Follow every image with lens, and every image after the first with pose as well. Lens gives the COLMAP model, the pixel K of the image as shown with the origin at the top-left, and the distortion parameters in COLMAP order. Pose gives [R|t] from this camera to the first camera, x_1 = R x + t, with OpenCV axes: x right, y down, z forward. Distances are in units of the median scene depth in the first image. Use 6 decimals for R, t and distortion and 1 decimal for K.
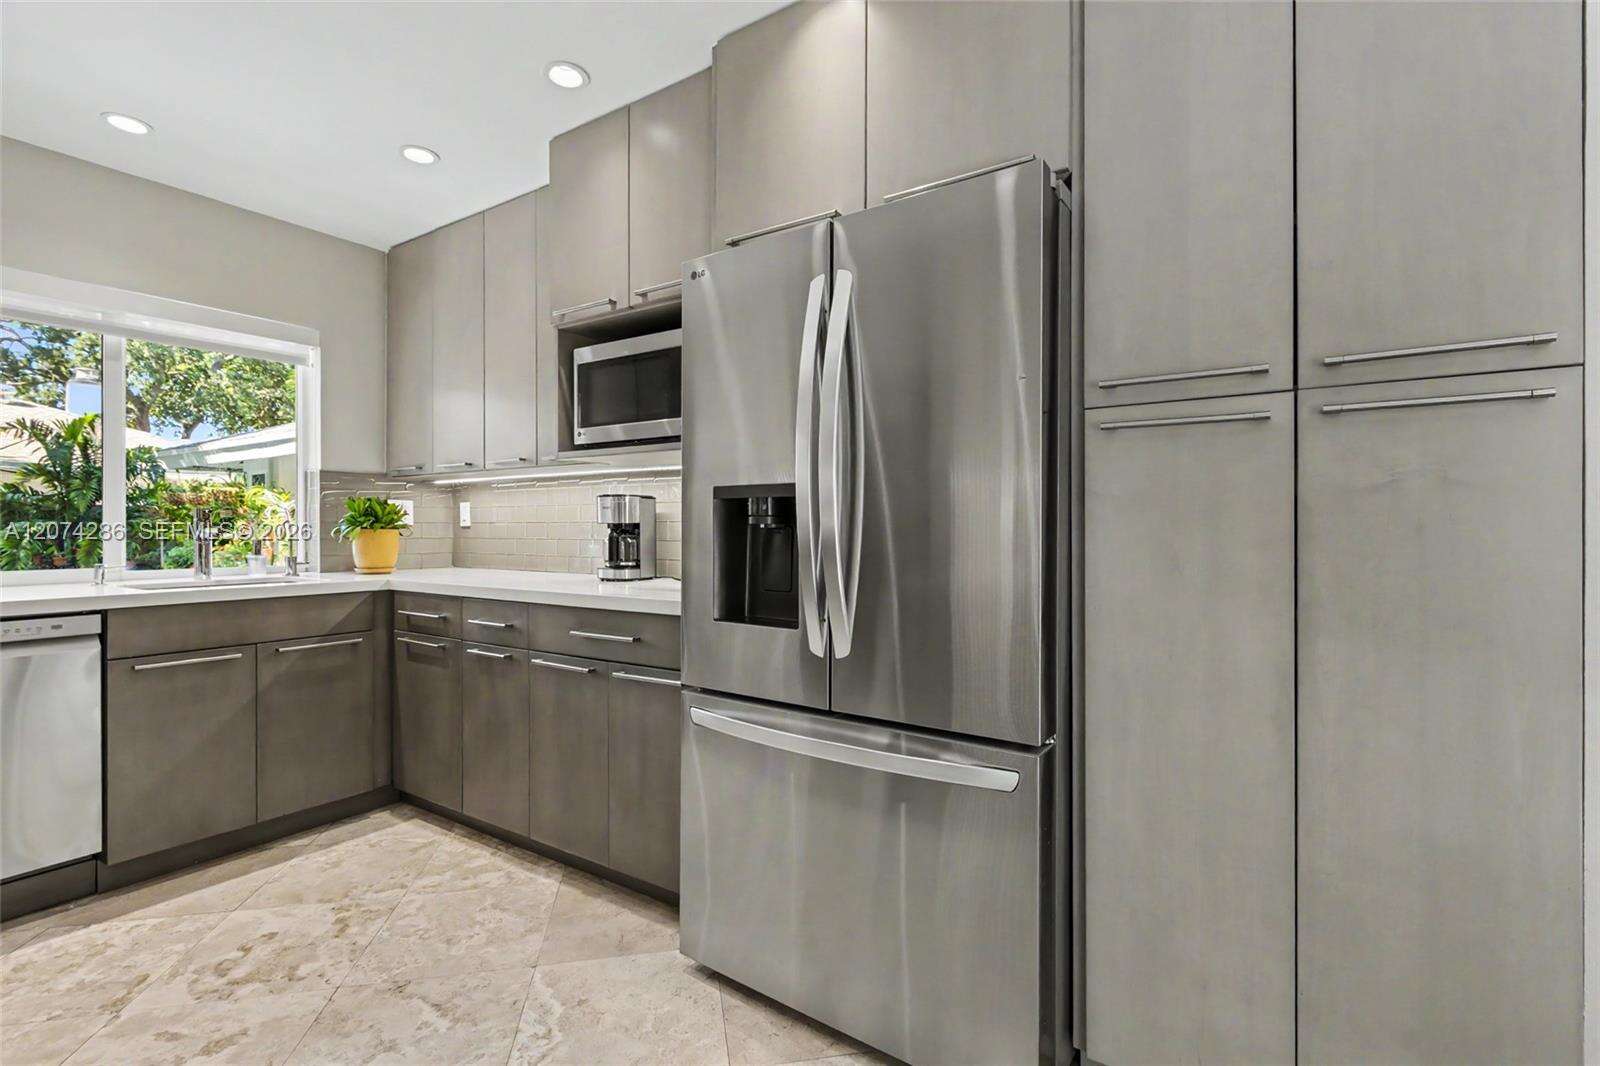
lens RADIAL K [[735.0, 0, 807.7], [0, 735.0, 525.9], [0, 0, 1]] dist [0.000670, 0.000177]
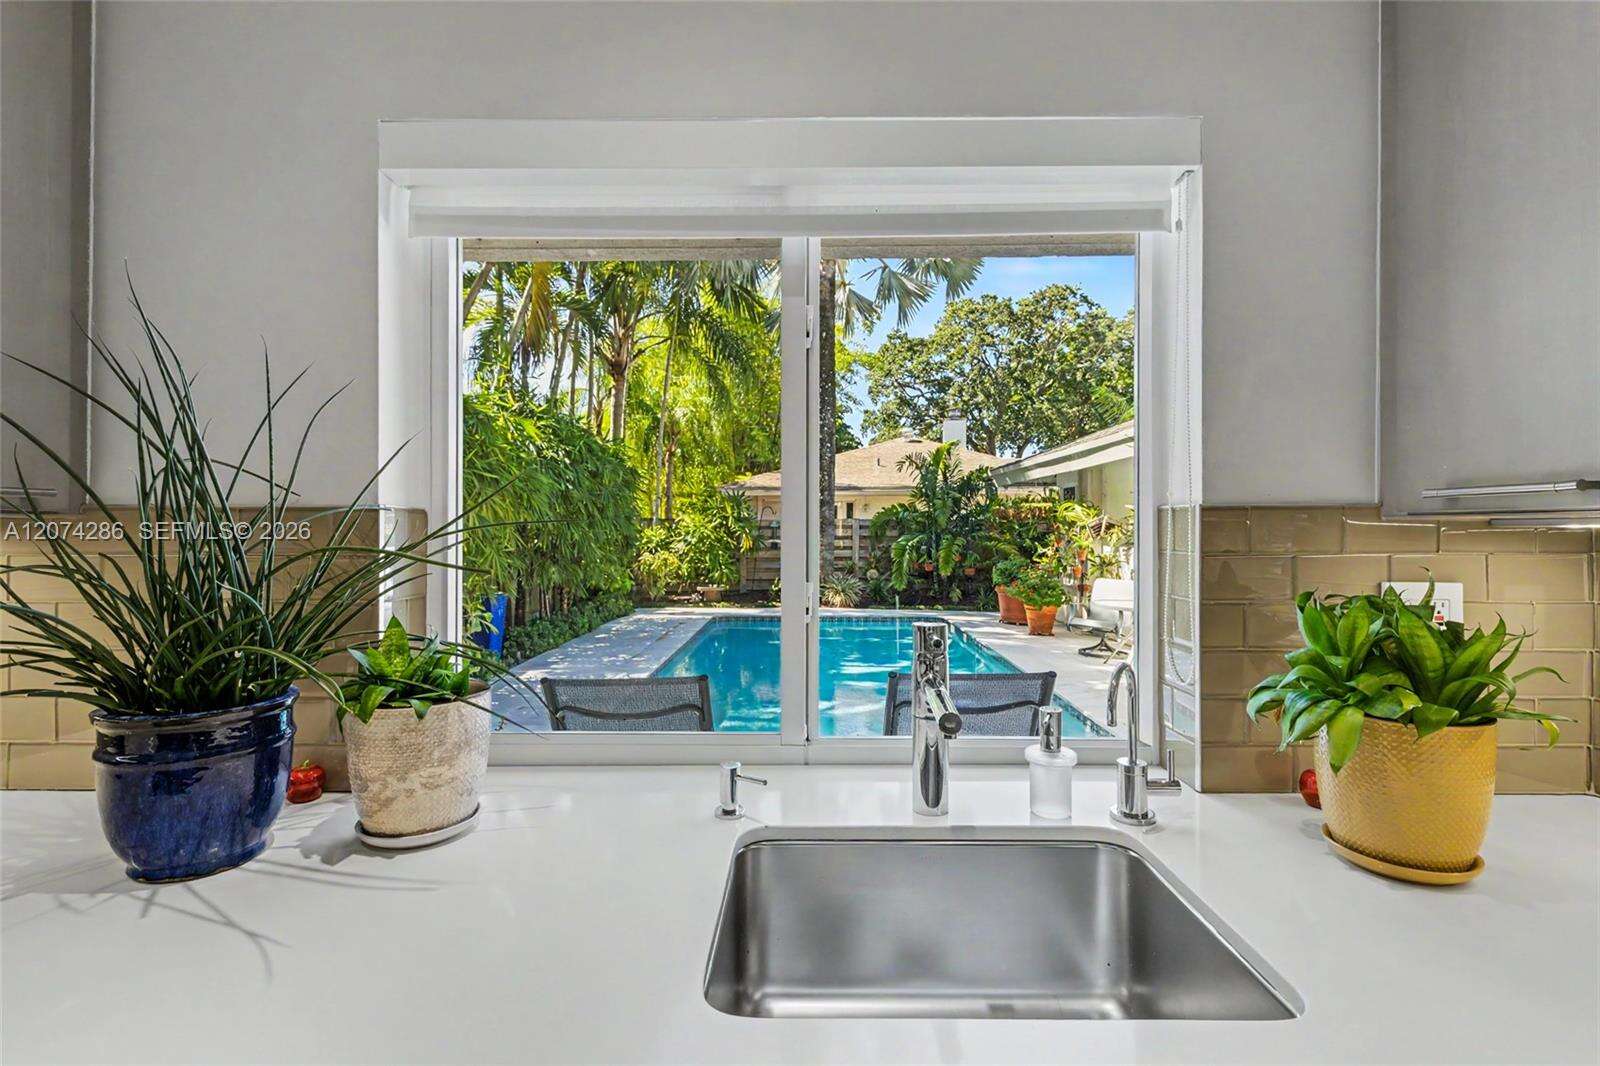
lens RADIAL K [[735.0, 0, 807.7], [0, 735.0, 525.9], [0, 0, 1]] dist [0.000670, 0.000177]
pose [[0.552591, -0.002314, -0.833449, -0.579959], [0.000751, 0.999997, -0.002278, -0.079992], [0.833452, 0.000633, 0.552591, 0.791060]]
